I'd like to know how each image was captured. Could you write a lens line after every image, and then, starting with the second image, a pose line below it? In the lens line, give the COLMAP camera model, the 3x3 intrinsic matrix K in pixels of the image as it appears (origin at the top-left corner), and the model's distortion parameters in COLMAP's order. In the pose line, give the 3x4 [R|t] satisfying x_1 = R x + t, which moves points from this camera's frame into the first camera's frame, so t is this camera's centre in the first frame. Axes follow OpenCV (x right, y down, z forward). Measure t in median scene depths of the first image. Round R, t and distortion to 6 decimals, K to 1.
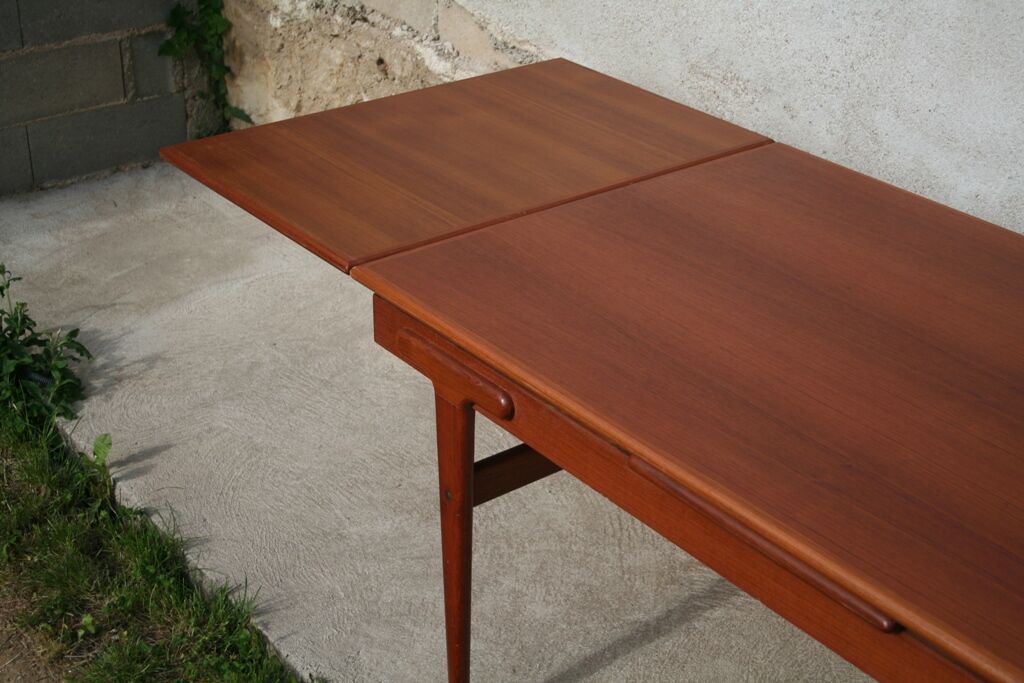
lens RADIAL K [[1579.9, 0, 512.0], [0, 1579.9, 342.0], [0, 0, 1]] dist [0.026971, 0.000000]
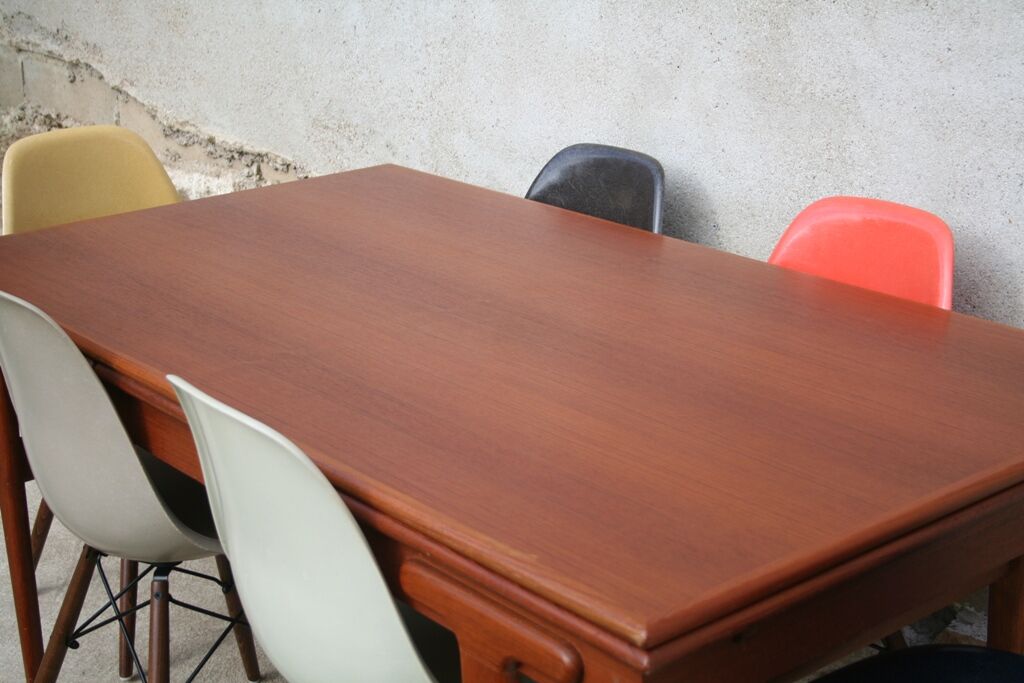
lens RADIAL K [[1663.3, 0, 513.5], [0, 1663.3, 339.1], [0, 0, 1]] dist [0.008572, 0.000000]
pose [[0.999092, -0.035805, 0.023083, 0.222788], [0.039157, 0.985253, -0.166566, 0.161894], [-0.016778, 0.167318, 0.985760, -0.064175]]
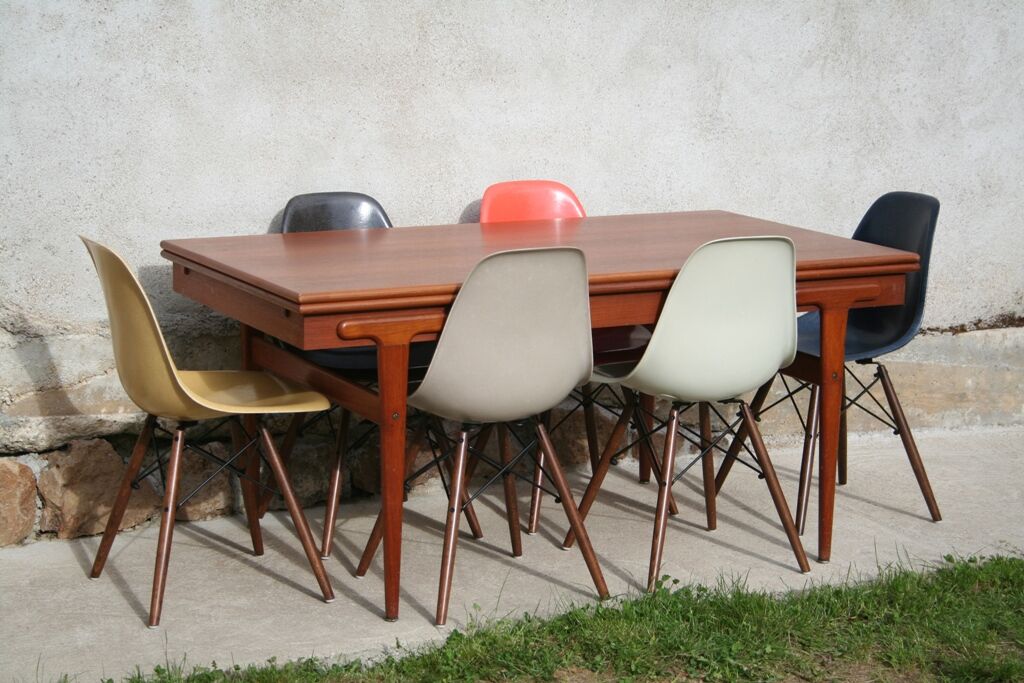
lens RADIAL K [[2361.1, 0, 509.1], [0, 2361.1, 344.5], [0, 0, 1]] dist [0.115188, 0.000000]
pose [[0.176810, -0.174682, 0.968620, -1.601500], [0.458626, 0.885377, 0.075953, -0.052692], [-0.870862, 0.430805, 0.236658, 0.252238]]
